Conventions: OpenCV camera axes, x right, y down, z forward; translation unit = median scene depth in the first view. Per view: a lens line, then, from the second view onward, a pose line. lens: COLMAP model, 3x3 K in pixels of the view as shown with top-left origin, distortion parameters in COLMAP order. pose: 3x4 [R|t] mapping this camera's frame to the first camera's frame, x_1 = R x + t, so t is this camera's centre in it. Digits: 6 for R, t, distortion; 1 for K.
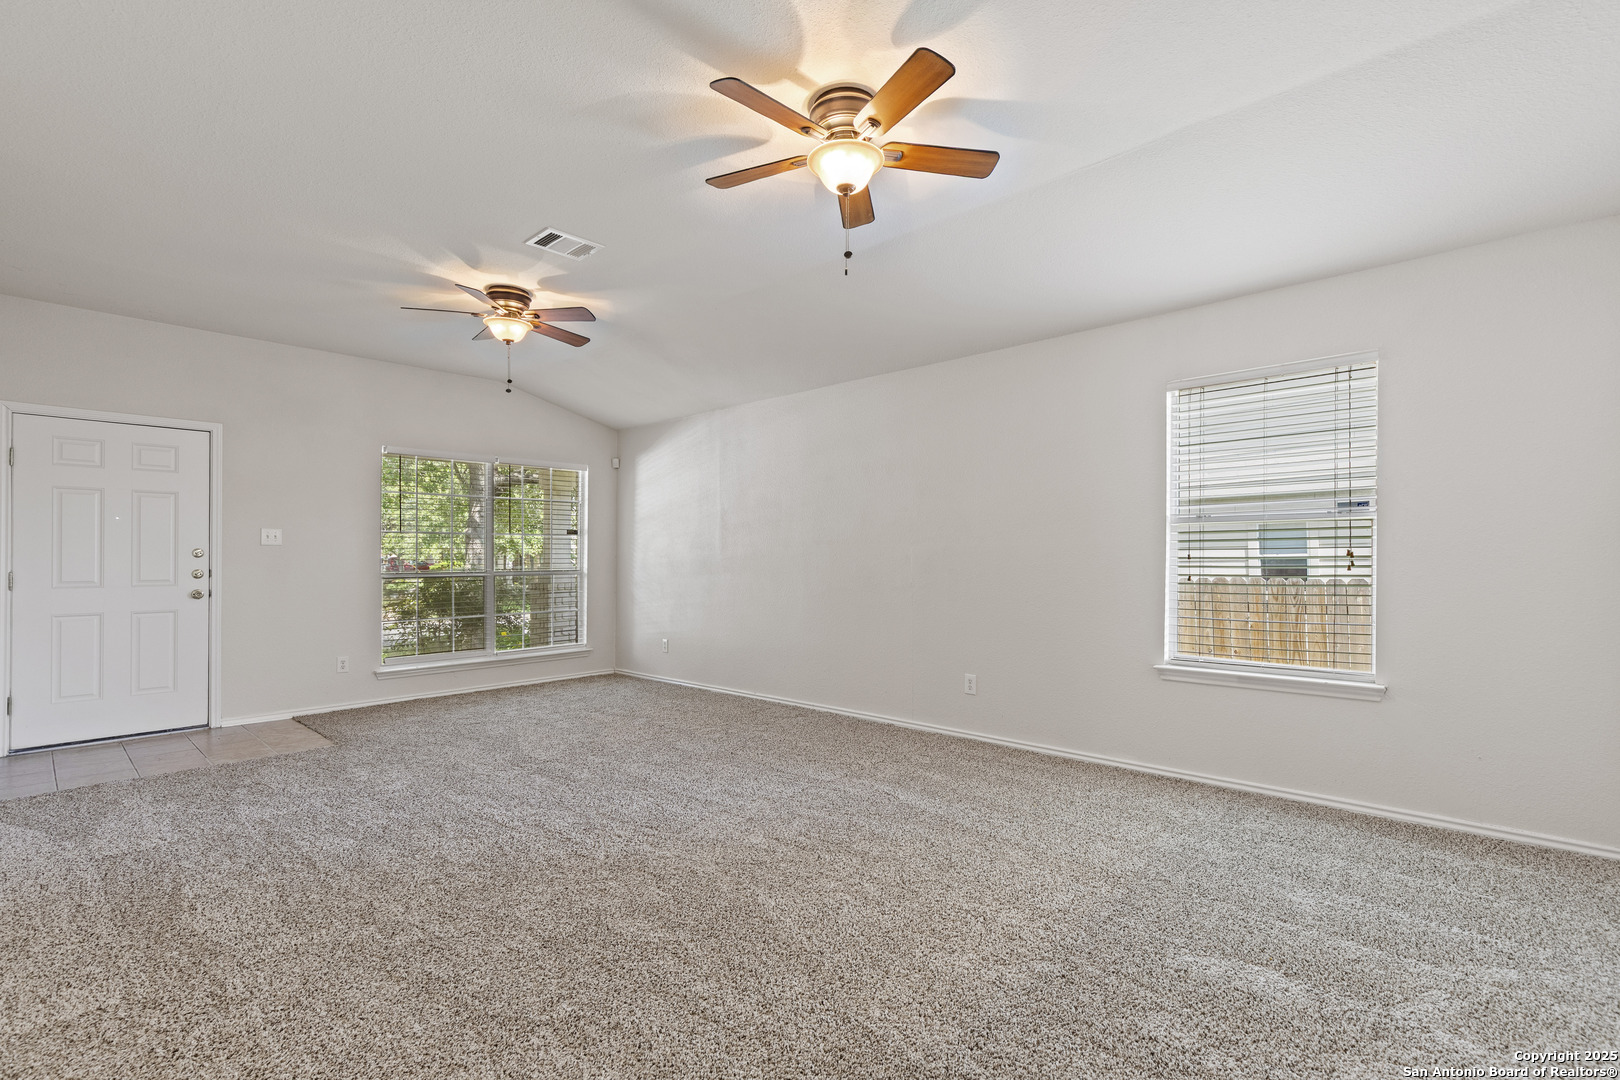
lens RADIAL K [[739.4, 0, 813.4], [0, 739.4, 551.0], [0, 0, 1]] dist [0.005191, 0.000140]
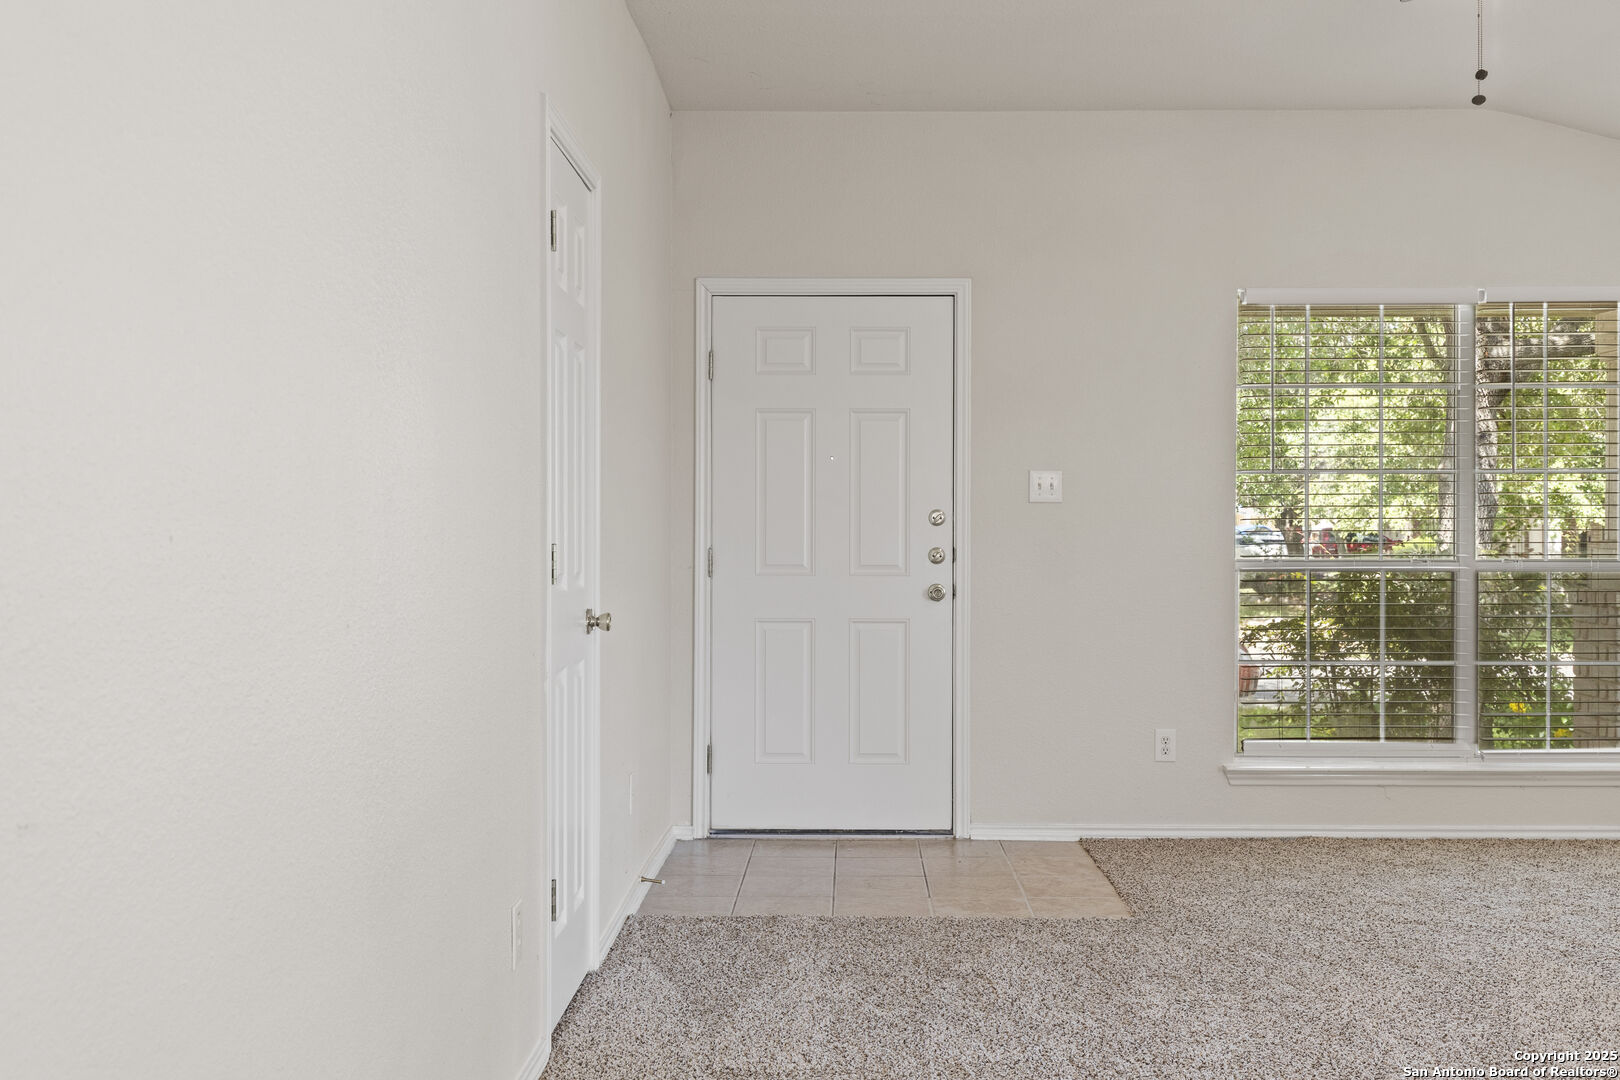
lens RADIAL K [[1627.0, 0, 792.7], [0, 1627.0, 532.1], [0, 0, 1]] dist [0.022369, 0.000000]
pose [[0.681704, 0.005529, -0.731607, -0.017412], [0.002790, 0.999945, 0.010156, 0.000833], [0.731623, -0.008965, 0.681651, 0.097243]]
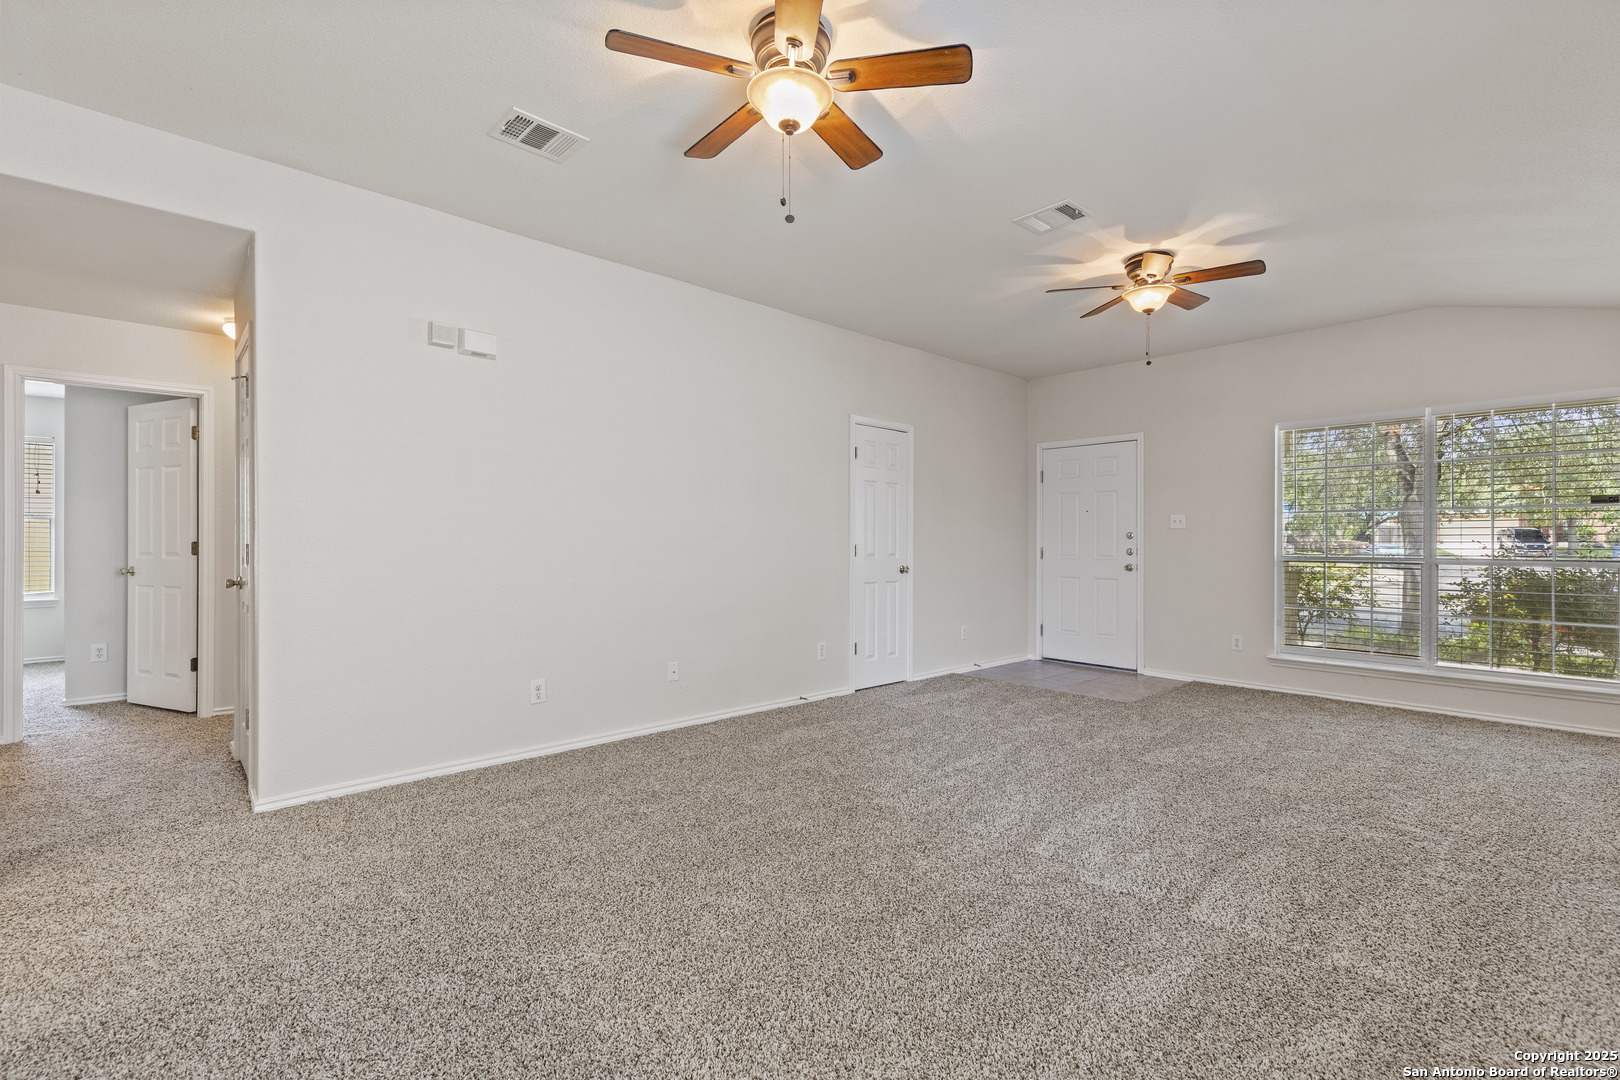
lens RADIAL K [[716.7, 0, 818.4], [0, 716.7, 535.2], [0, 0, 1]] dist [0.000183, 0.000038]
pose [[-0.072058, -0.003748, -0.997393, 0.454530], [0.006400, 0.999971, -0.004220, 0.004196], [0.997380, -0.006688, -0.072031, 0.550821]]
